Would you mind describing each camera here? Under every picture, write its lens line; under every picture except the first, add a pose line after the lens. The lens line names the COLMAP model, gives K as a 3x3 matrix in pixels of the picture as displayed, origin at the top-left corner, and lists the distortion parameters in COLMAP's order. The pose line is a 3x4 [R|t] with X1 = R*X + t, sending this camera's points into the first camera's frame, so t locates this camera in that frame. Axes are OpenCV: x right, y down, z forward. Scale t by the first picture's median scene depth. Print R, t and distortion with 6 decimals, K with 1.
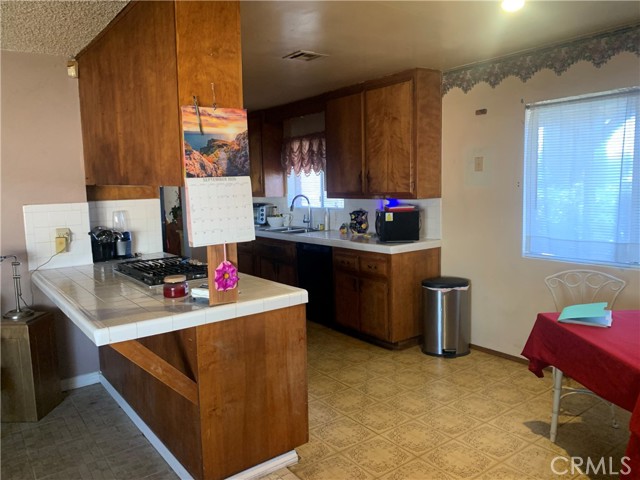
lens RADIAL K [[494.9, 0, 319.8], [0, 494.9, 222.2], [0, 0, 1]] dist [0.075475, -0.082691]
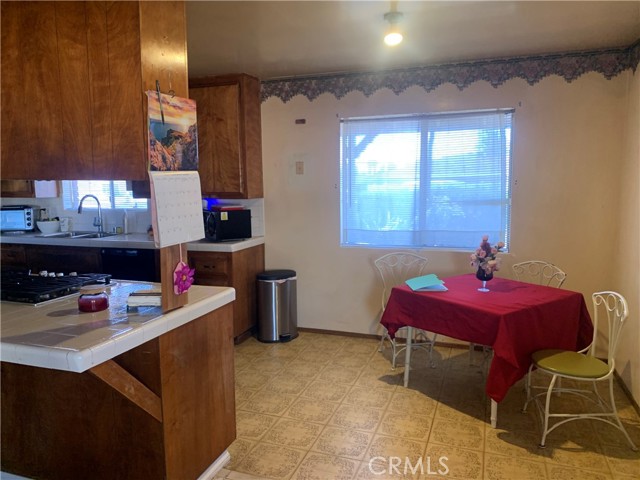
lens RADIAL K [[489.8, 0, 315.5], [0, 489.8, 228.4], [0, 0, 1]] dist [0.051419, -0.072355]
pose [[0.838842, -0.035865, 0.543193, -0.314882], [0.032027, 0.999350, 0.016524, 0.005448], [-0.543433, 0.003536, 0.839445, 0.061376]]
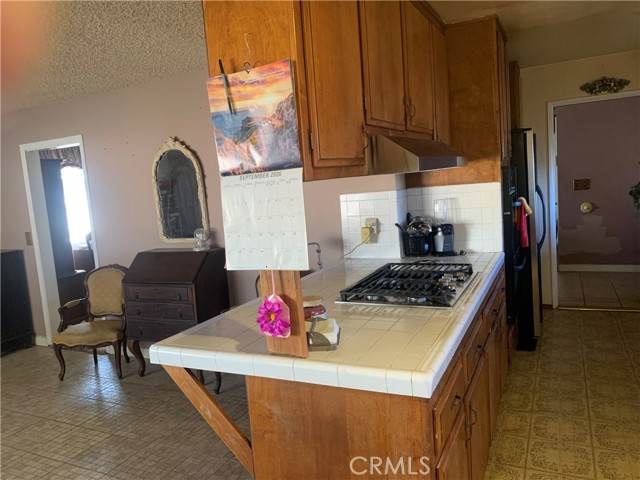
lens RADIAL K [[489.8, 0, 315.5], [0, 489.8, 228.4], [0, 0, 1]] dist [0.051419, -0.072355]
pose [[0.442349, 0.075123, -0.893691, 0.283442], [-0.003465, 0.996621, 0.082060, -0.045211], [0.896836, -0.033203, 0.441115, 0.500669]]
